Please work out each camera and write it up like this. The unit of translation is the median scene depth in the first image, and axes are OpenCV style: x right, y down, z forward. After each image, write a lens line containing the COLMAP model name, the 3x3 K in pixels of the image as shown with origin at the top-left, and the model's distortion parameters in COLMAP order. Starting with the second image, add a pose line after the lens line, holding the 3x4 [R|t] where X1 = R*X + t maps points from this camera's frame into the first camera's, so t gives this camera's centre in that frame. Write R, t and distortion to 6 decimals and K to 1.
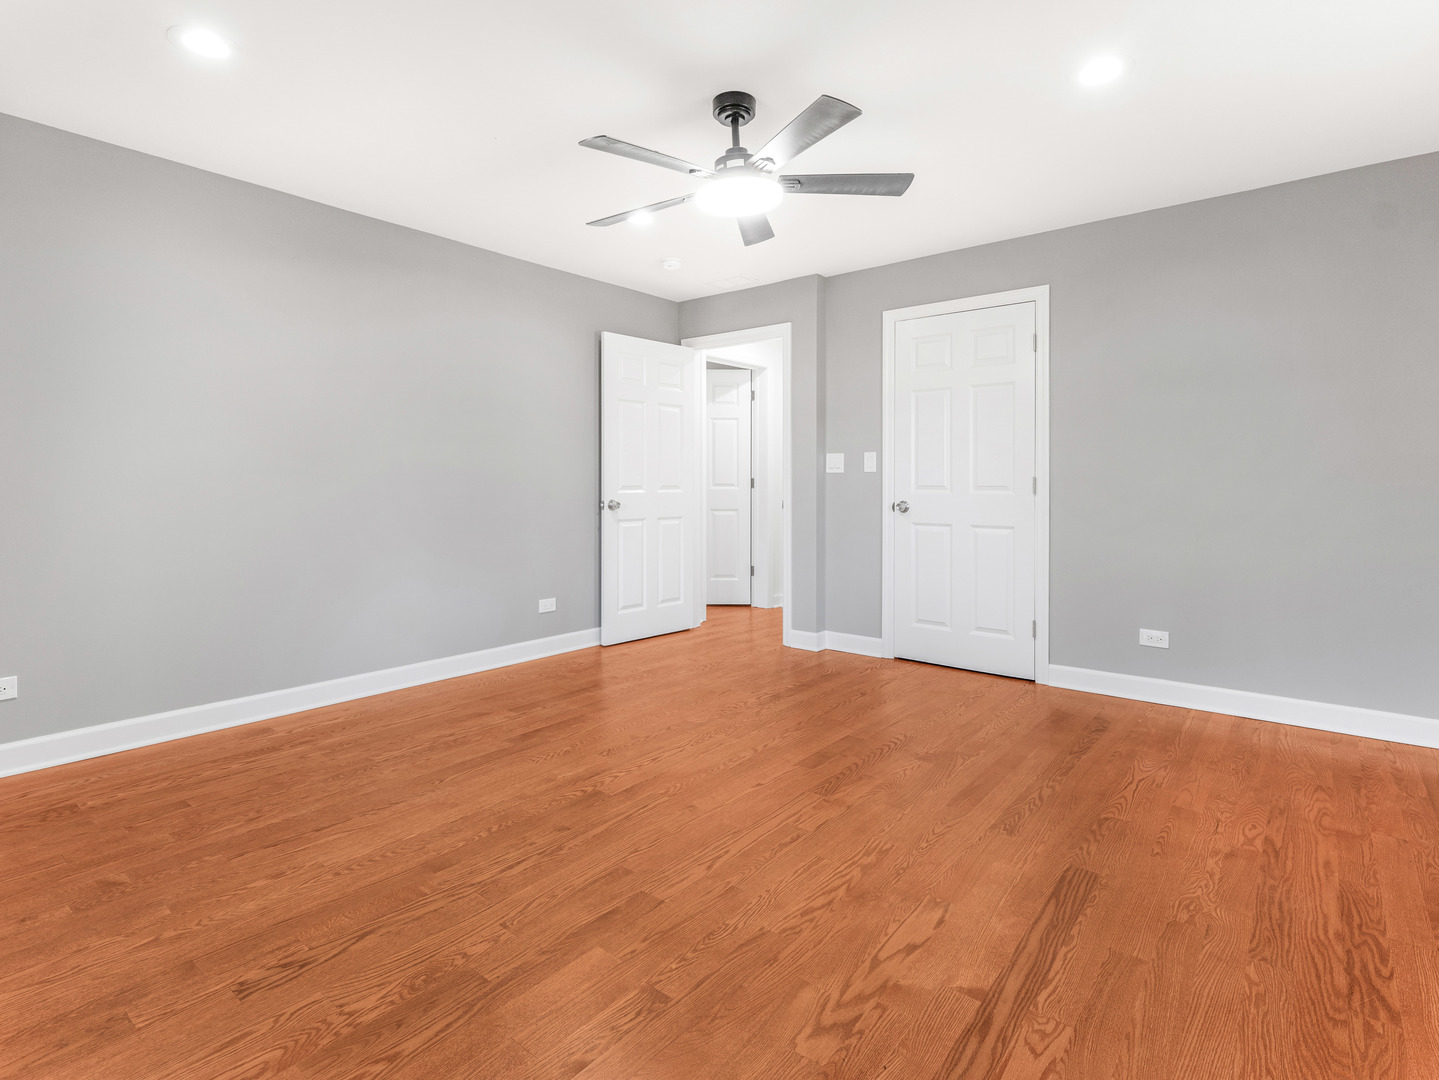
lens RADIAL K [[766.5, 0, 717.6], [0, 766.5, 484.1], [0, 0, 1]] dist [0.001350, 0.000330]
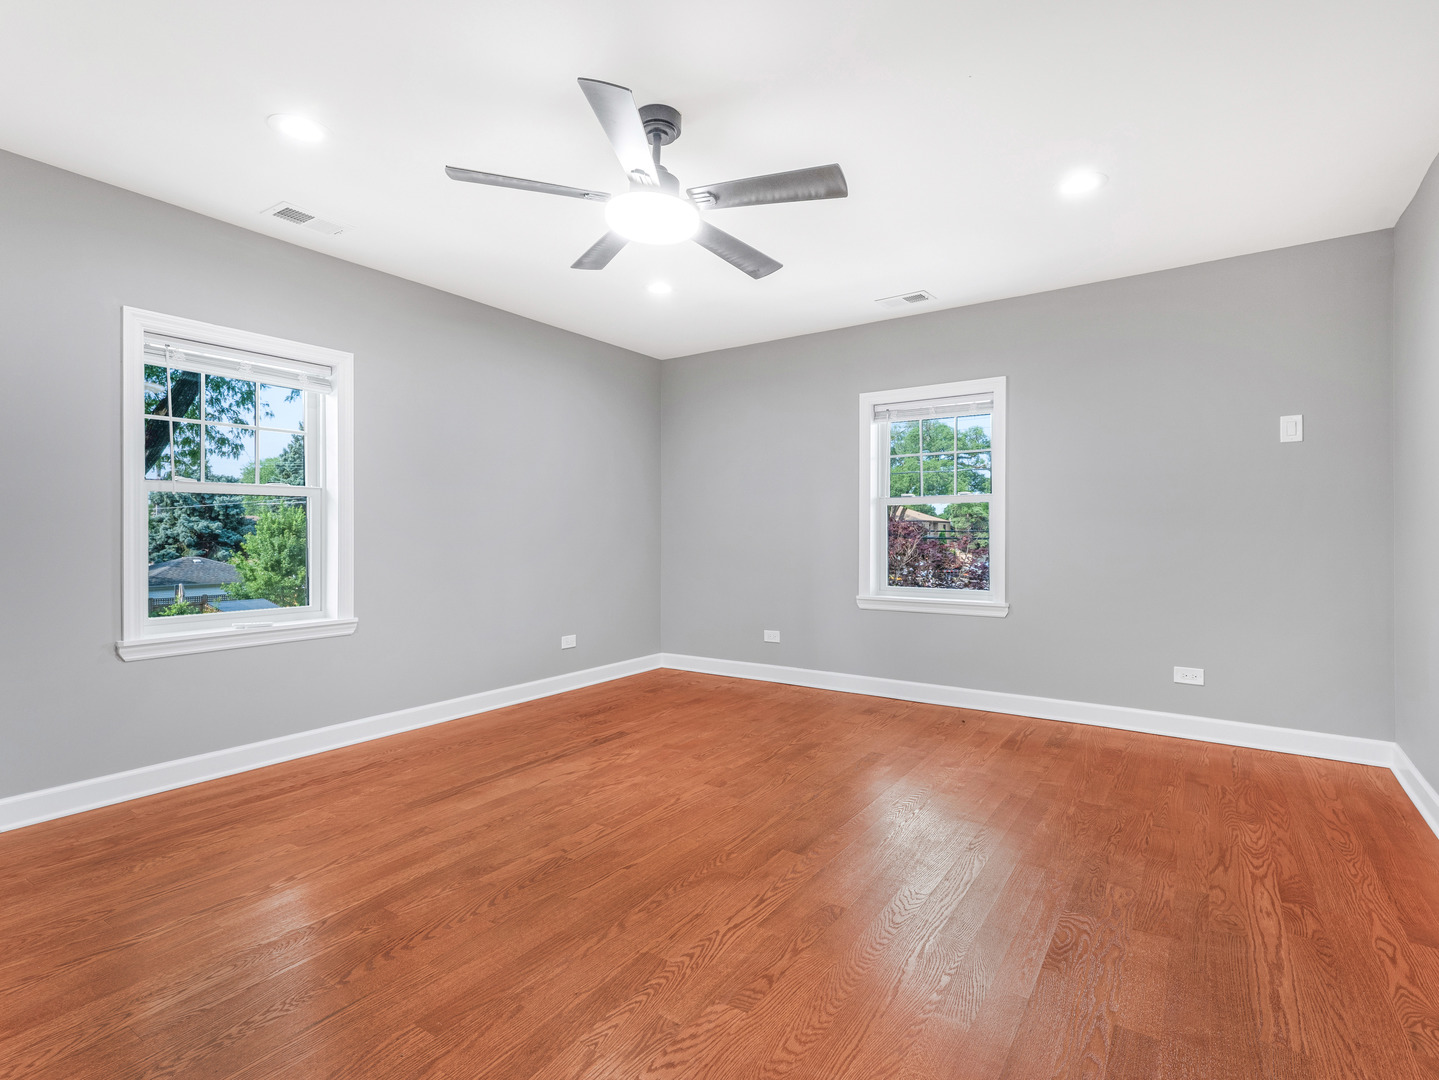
lens RADIAL K [[727.1, 0, 713.2], [0, 727.1, 541.0], [0, 0, 1]] dist [0.000211, 0.000232]
pose [[-0.997455, -0.001637, -0.071285, 0.020415], [-0.002490, 0.999926, 0.011876, 0.001515], [0.071260, 0.012023, -0.997385, 2.274666]]
